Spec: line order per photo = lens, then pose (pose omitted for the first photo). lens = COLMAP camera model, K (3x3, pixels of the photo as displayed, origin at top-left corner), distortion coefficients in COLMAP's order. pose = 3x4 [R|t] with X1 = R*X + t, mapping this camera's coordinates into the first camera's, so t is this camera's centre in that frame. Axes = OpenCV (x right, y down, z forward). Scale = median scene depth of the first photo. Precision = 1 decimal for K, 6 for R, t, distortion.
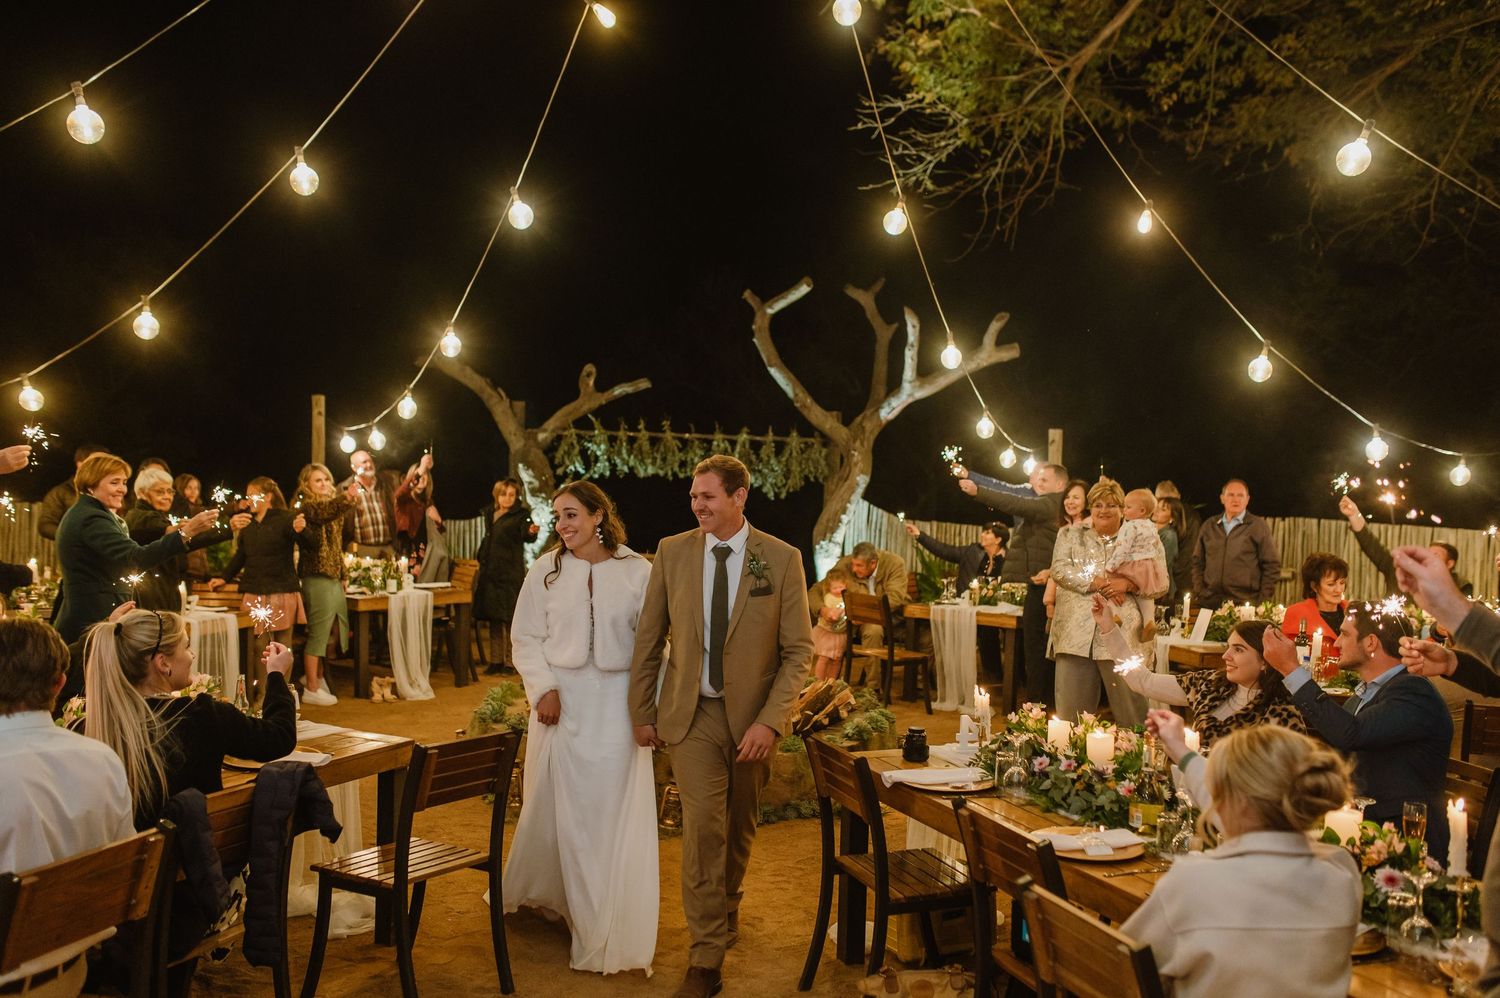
lens RADIAL K [[1410.2, 0, 750.0], [0, 1410.2, 499.0], [0, 0, 1]] dist [0.015956, 0.017421]
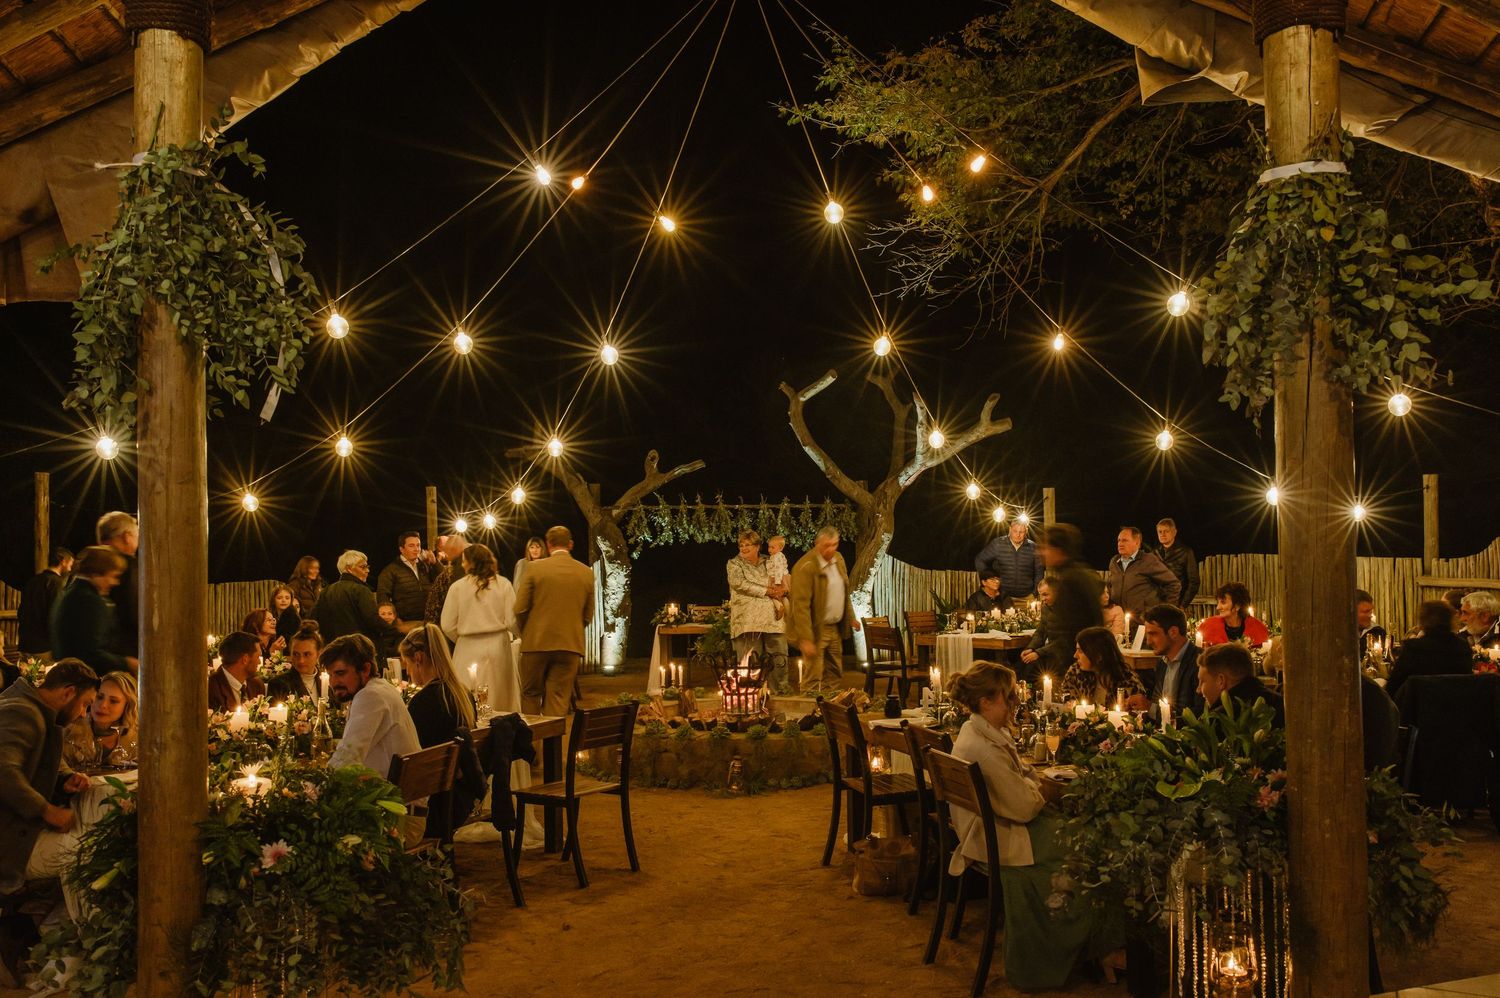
lens RADIAL K [[1410.2, 0, 750.0], [0, 1410.2, 499.0], [0, 0, 1]] dist [0.015956, 0.017421]
pose [[0.998433, -0.042647, -0.036222, 0.009760], [0.040925, 0.998055, -0.047021, 0.005250], [0.038157, 0.045465, 0.998237, -0.191295]]
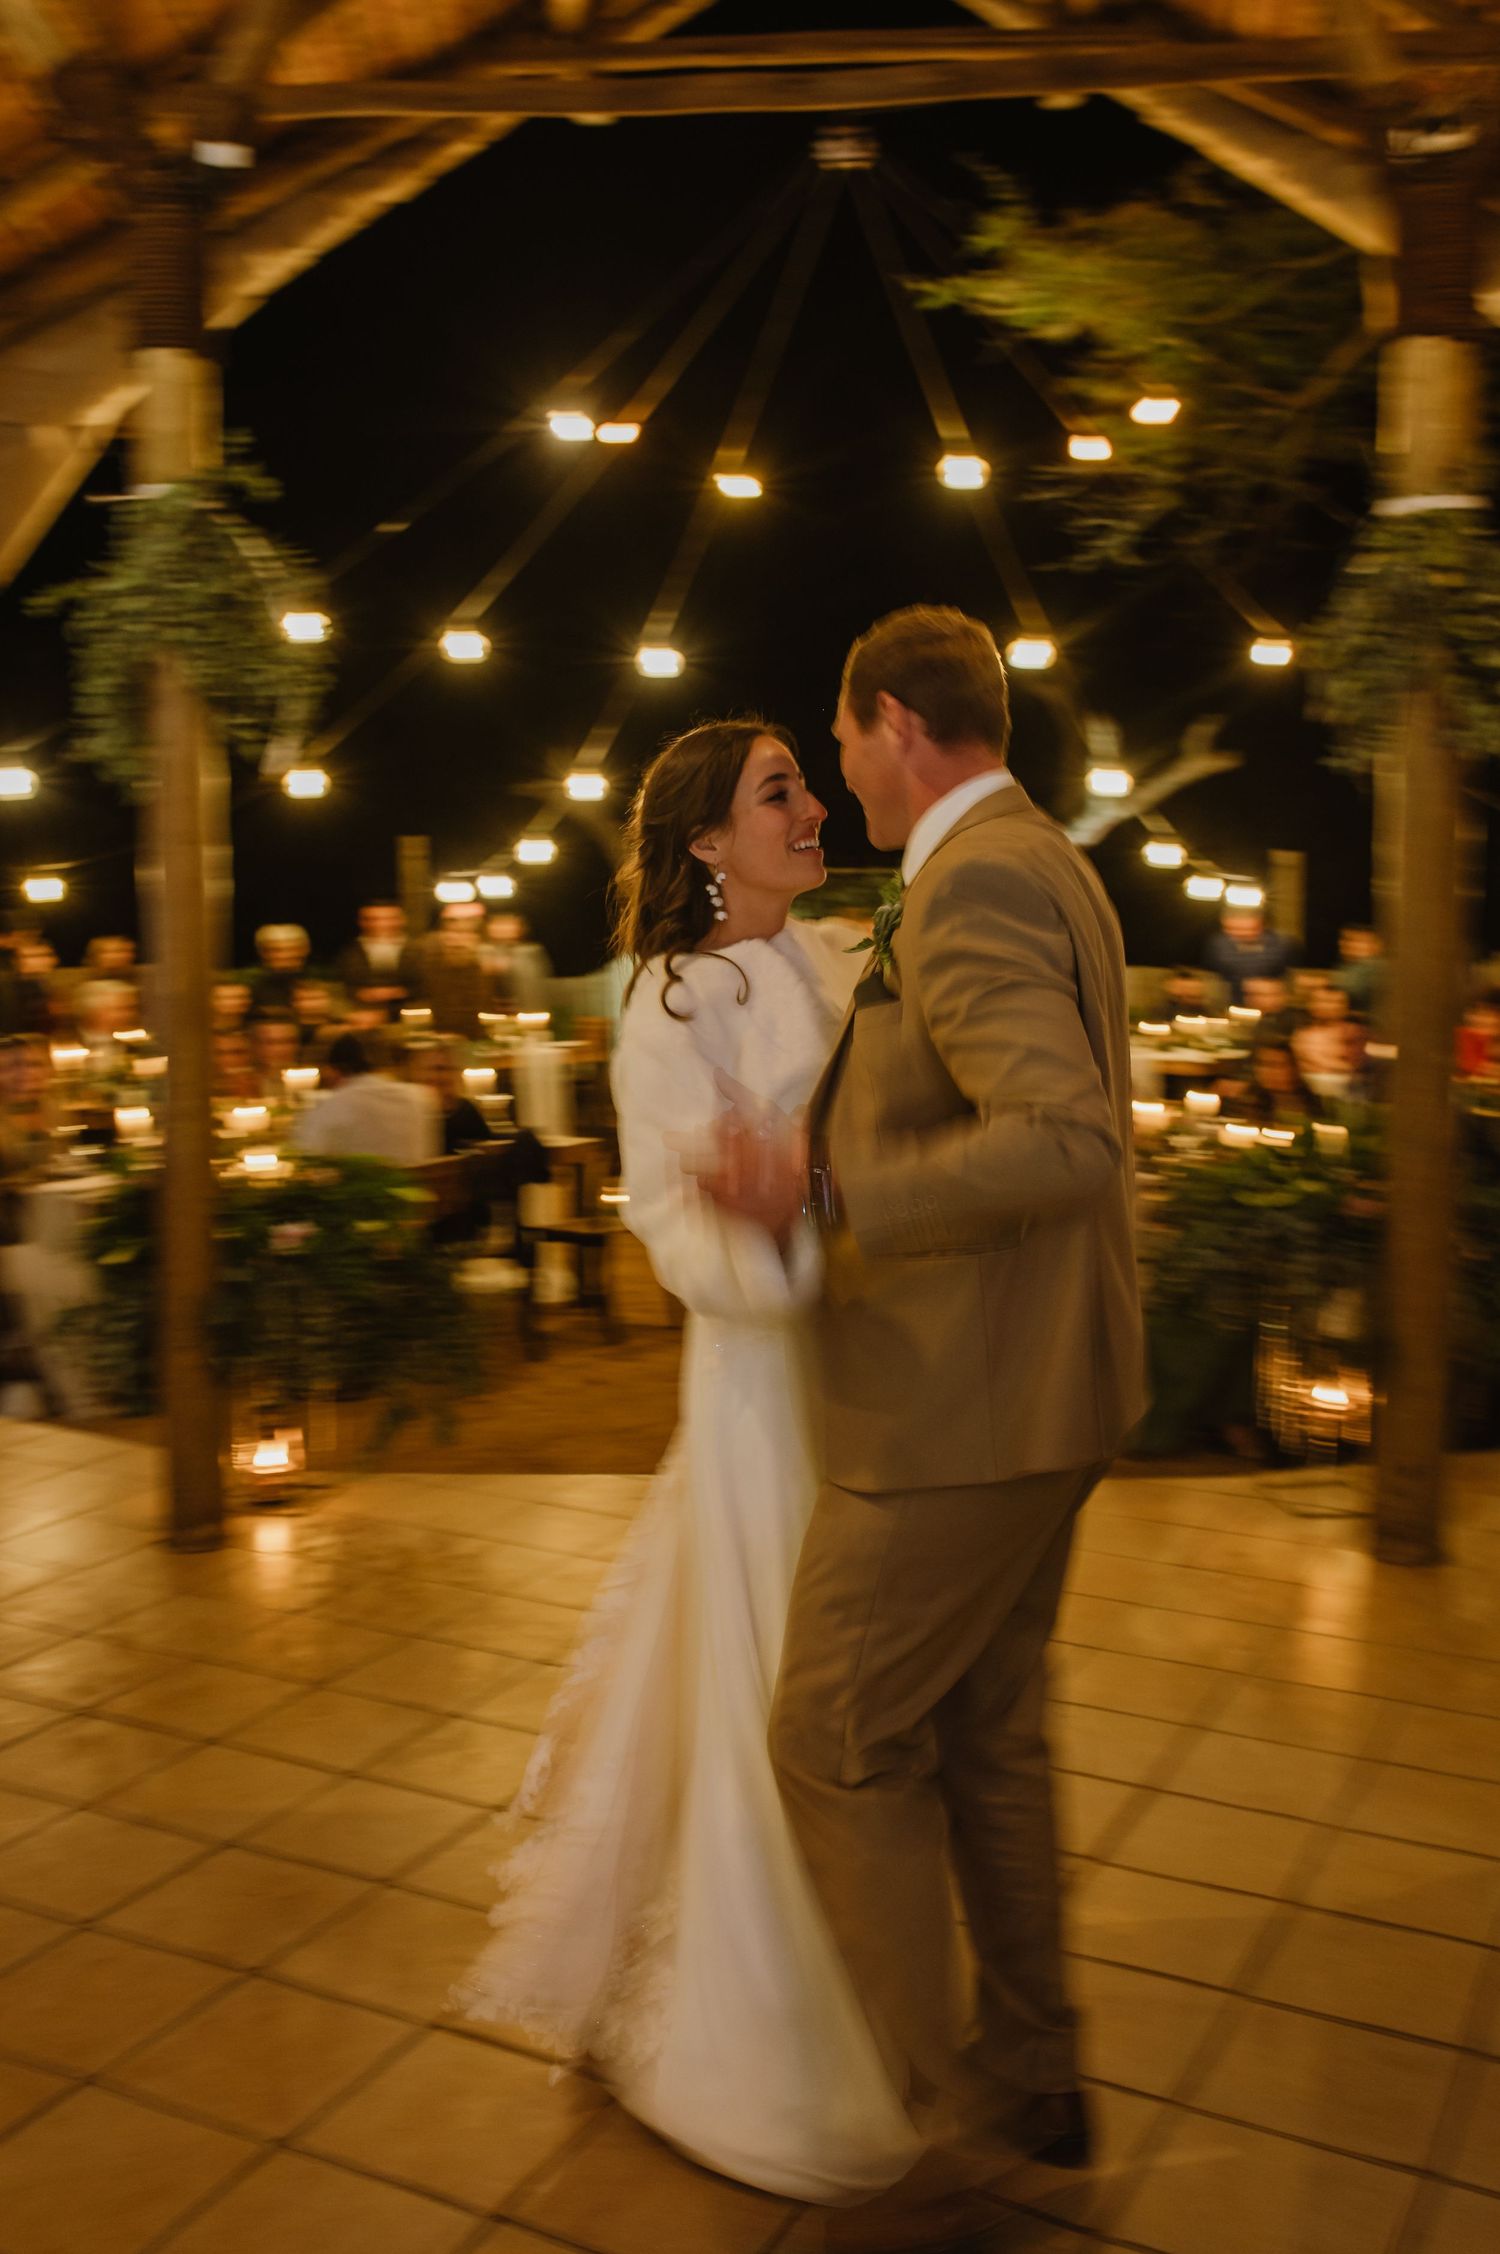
lens RADIAL K [[2160.0, 0, 750.0], [0, 2160.0, 1127.0], [0, 0, 1]] dist [-0.004788, 0.085264]
pose [[0.994879, -0.015987, -0.099801, 0.028663], [0.023584, 0.996873, 0.075415, 0.008902], [0.098283, -0.077383, 0.992145, -0.300252]]
